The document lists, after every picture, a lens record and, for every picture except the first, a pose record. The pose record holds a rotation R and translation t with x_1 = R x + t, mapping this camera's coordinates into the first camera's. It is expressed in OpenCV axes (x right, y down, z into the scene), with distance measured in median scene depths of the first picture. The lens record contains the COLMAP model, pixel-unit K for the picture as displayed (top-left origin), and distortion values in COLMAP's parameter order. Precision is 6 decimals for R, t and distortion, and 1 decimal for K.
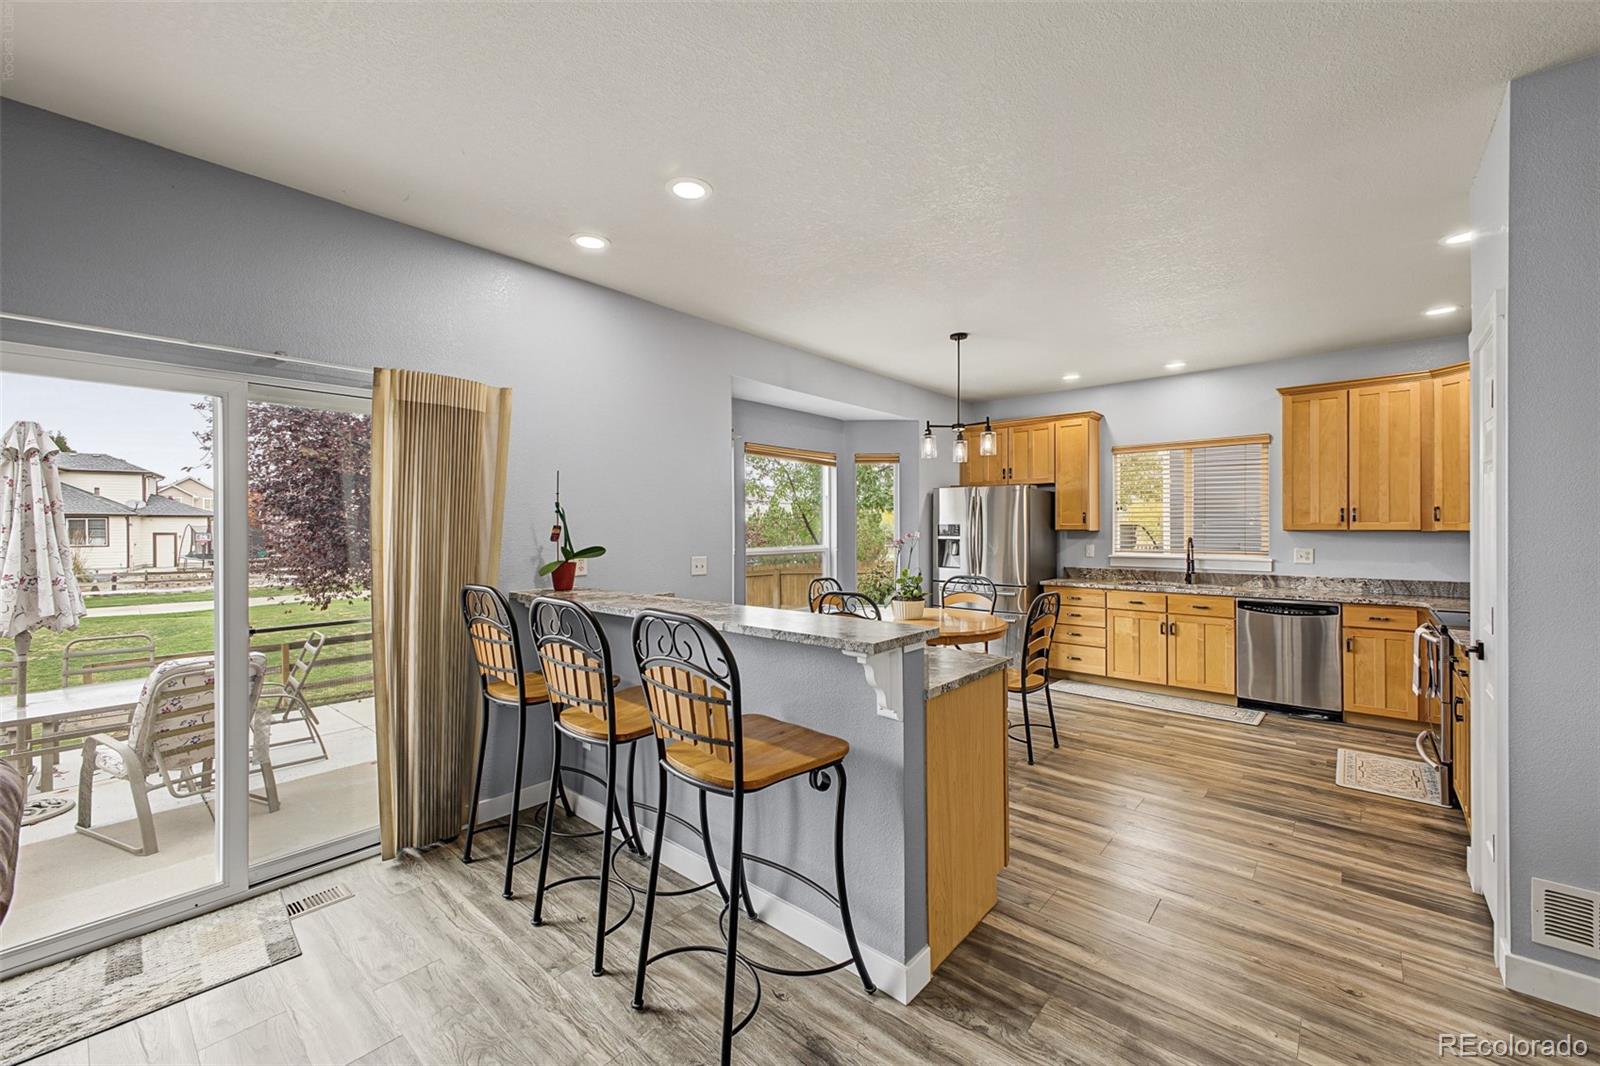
lens RADIAL K [[630.4, 0, 799.6], [0, 630.4, 526.7], [0, 0, 1]] dist [0.020861, -0.009463]
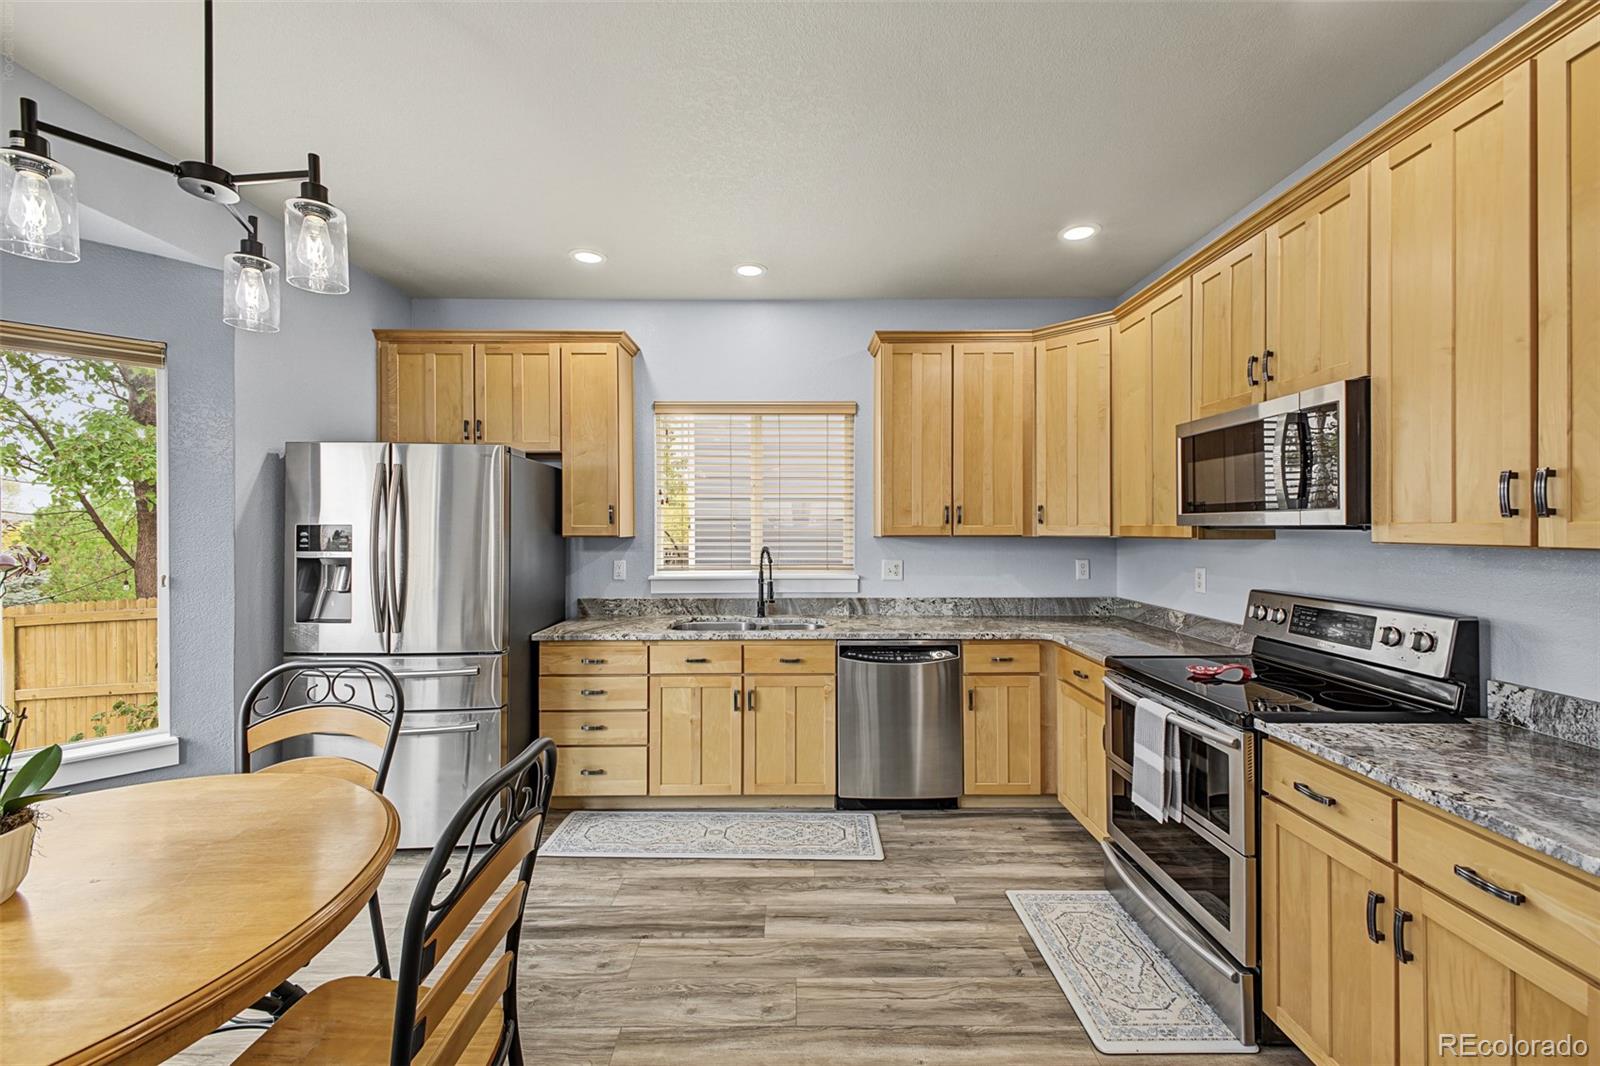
lens RADIAL K [[630.4, 0, 799.6], [0, 630.4, 526.7], [0, 0, 1]] dist [0.020861, -0.009463]
pose [[0.748032, 0.004305, 0.663648, 0.229108], [-0.001594, 0.999988, -0.004691, -0.001002], [-0.663660, 0.002451, 0.748030, 0.532900]]
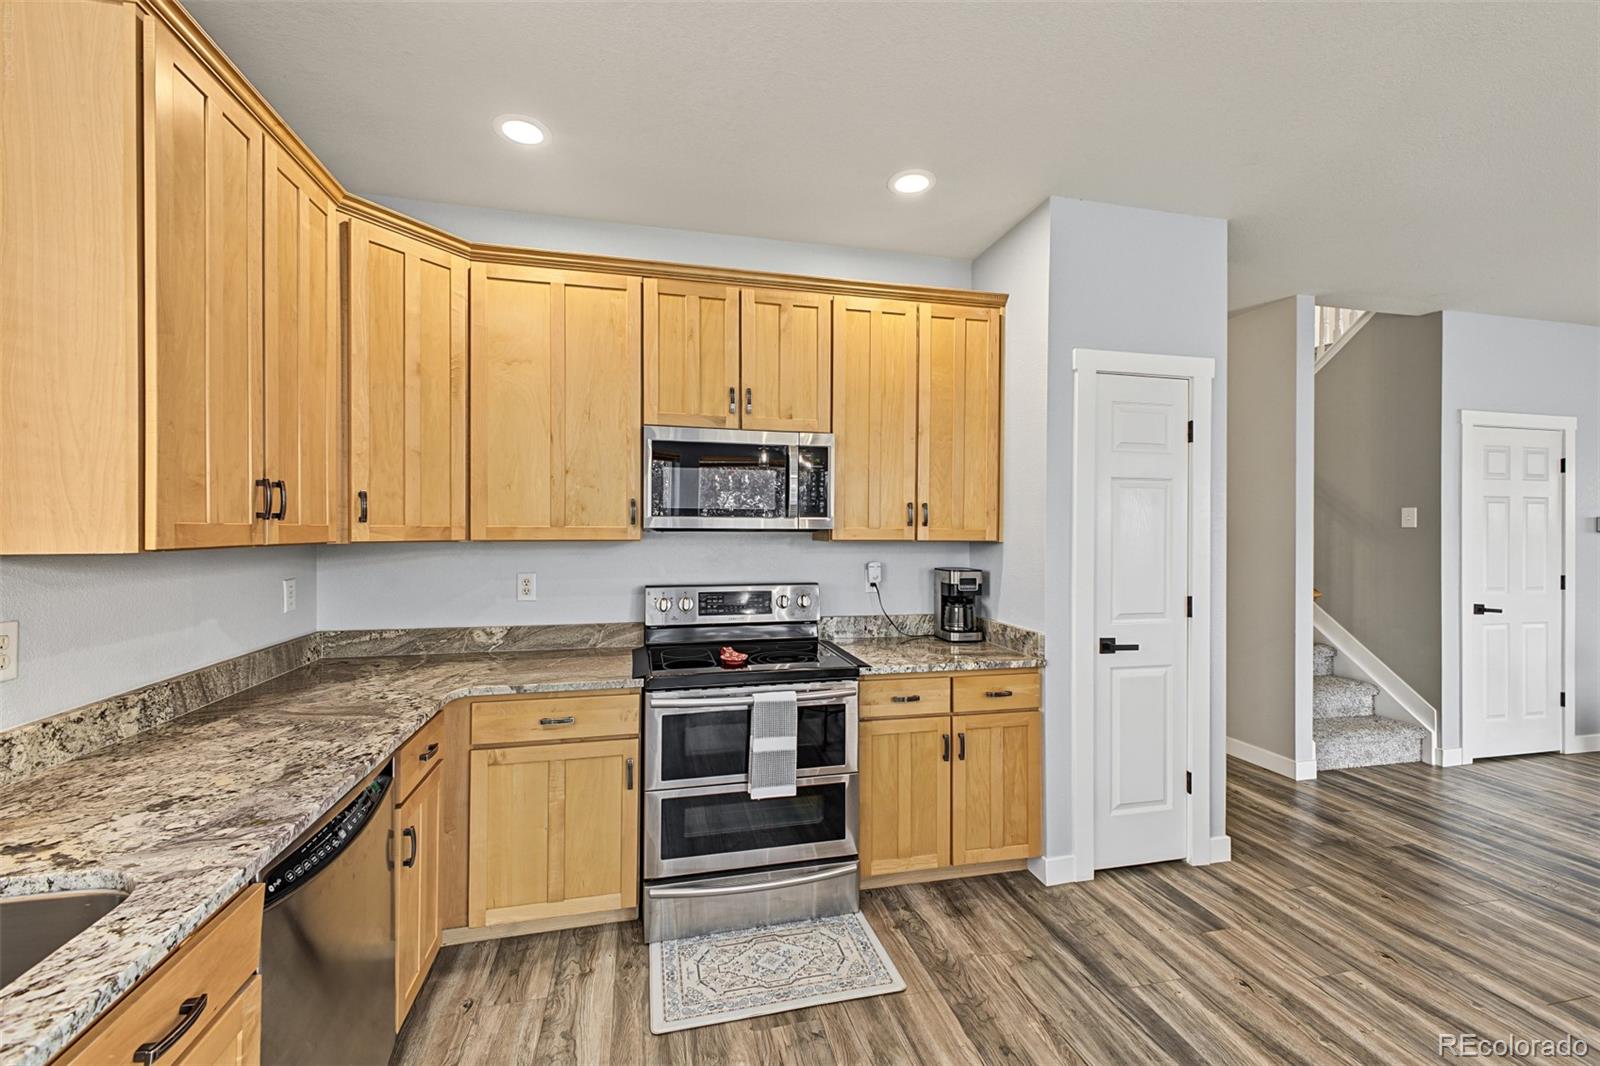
lens RADIAL K [[630.4, 0, 799.6], [0, 630.4, 526.7], [0, 0, 1]] dist [0.020861, -0.009463]
pose [[-0.807103, 0.003285, 0.590402, 0.397648], [-0.000012, 0.999984, -0.005581, -0.002594], [-0.590411, -0.004512, -0.807090, 1.031032]]
